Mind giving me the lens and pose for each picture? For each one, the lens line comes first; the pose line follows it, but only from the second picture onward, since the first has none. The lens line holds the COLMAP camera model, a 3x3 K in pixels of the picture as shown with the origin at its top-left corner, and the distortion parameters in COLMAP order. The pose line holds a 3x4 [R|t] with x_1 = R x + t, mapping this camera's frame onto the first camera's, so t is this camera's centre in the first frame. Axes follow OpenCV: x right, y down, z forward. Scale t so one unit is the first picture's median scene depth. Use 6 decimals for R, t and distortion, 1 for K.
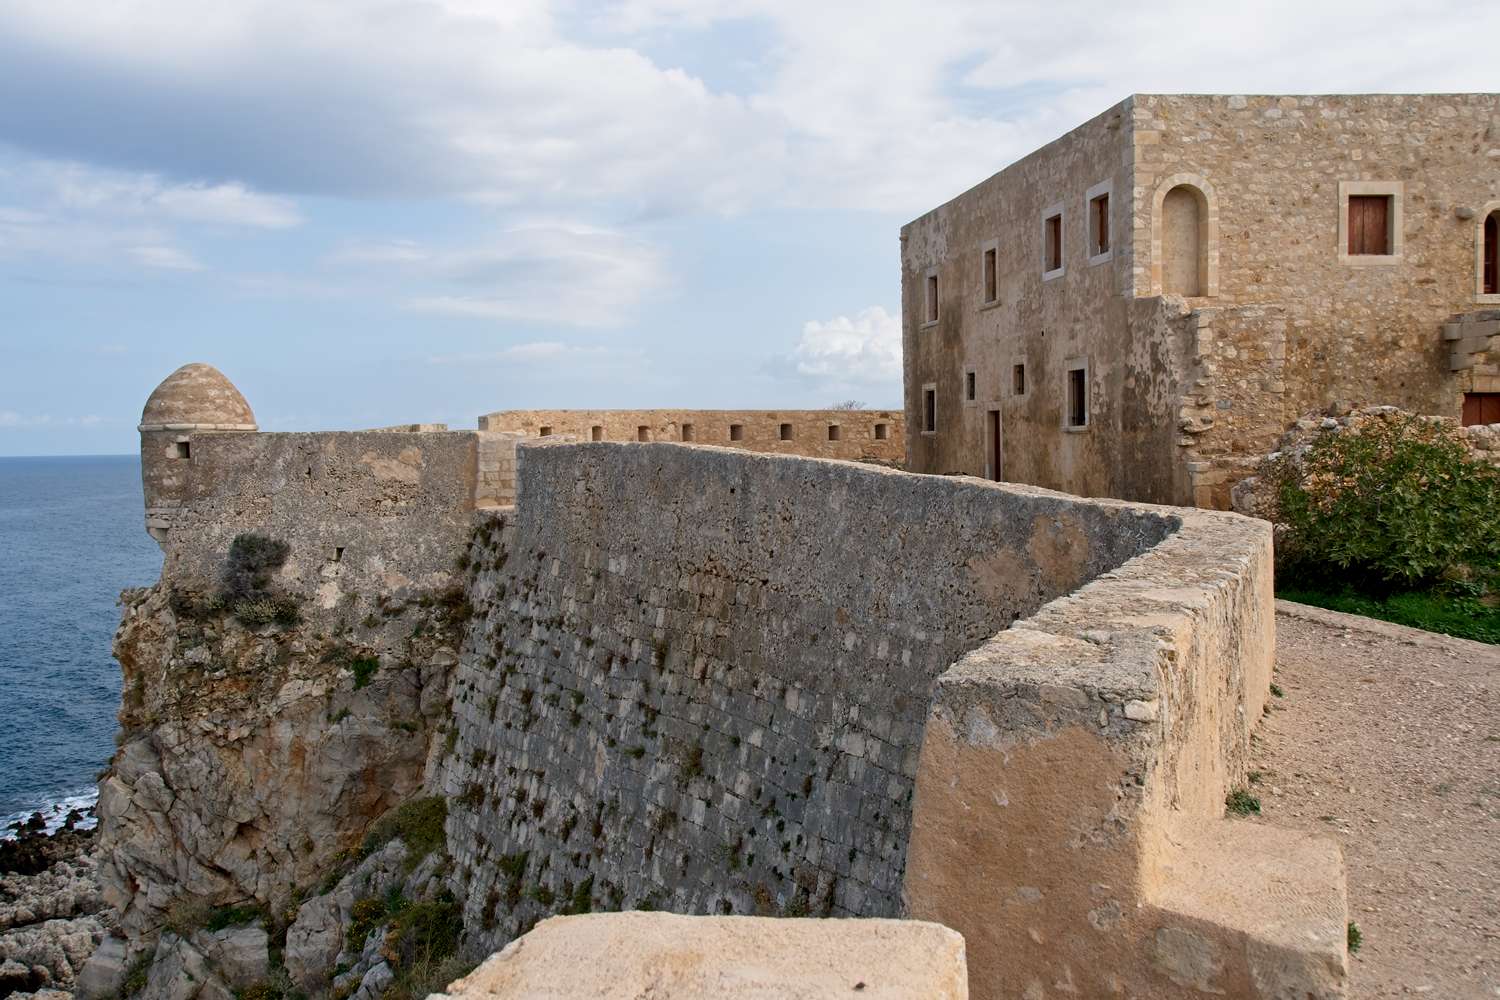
lens RADIAL K [[1442.0, 0, 757.2], [0, 1442.0, 496.7], [0, 0, 1]] dist [0.124346, -0.135009]
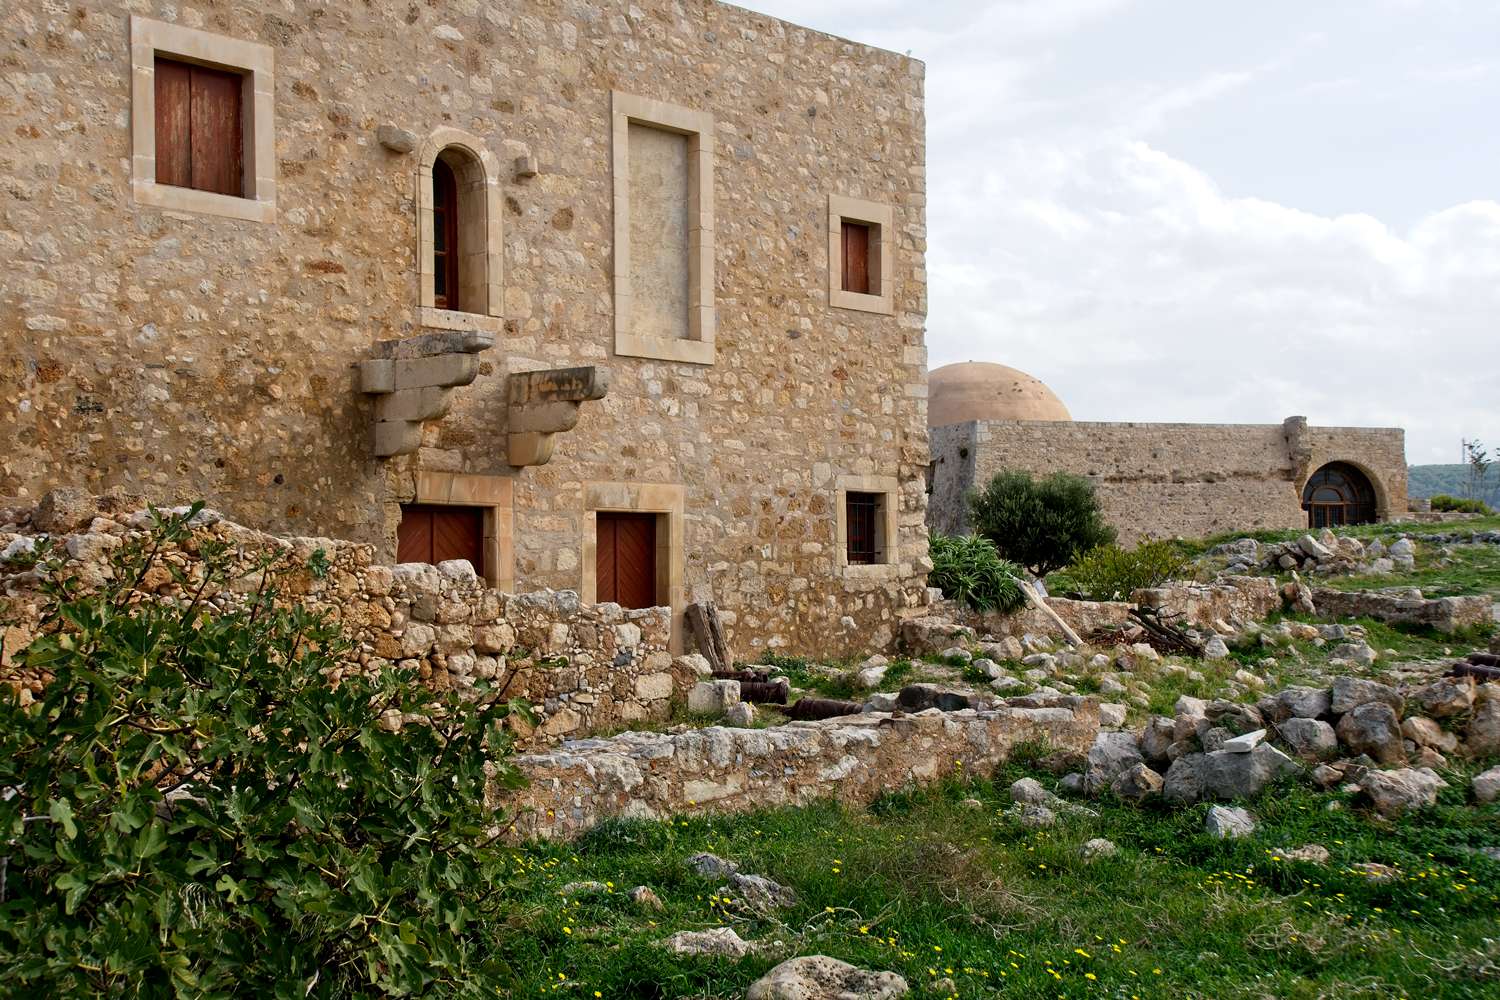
lens RADIAL K [[1828.9, 0, 750.0], [0, 1828.9, 500.0], [0, 0, 1]] dist [0.320467, -0.592413]
pose [[0.816088, 0.036222, 0.576792, 0.157419], [0.016387, 0.996182, -0.085744, -0.012038], [-0.577695, 0.079426, 0.812379, 0.310058]]
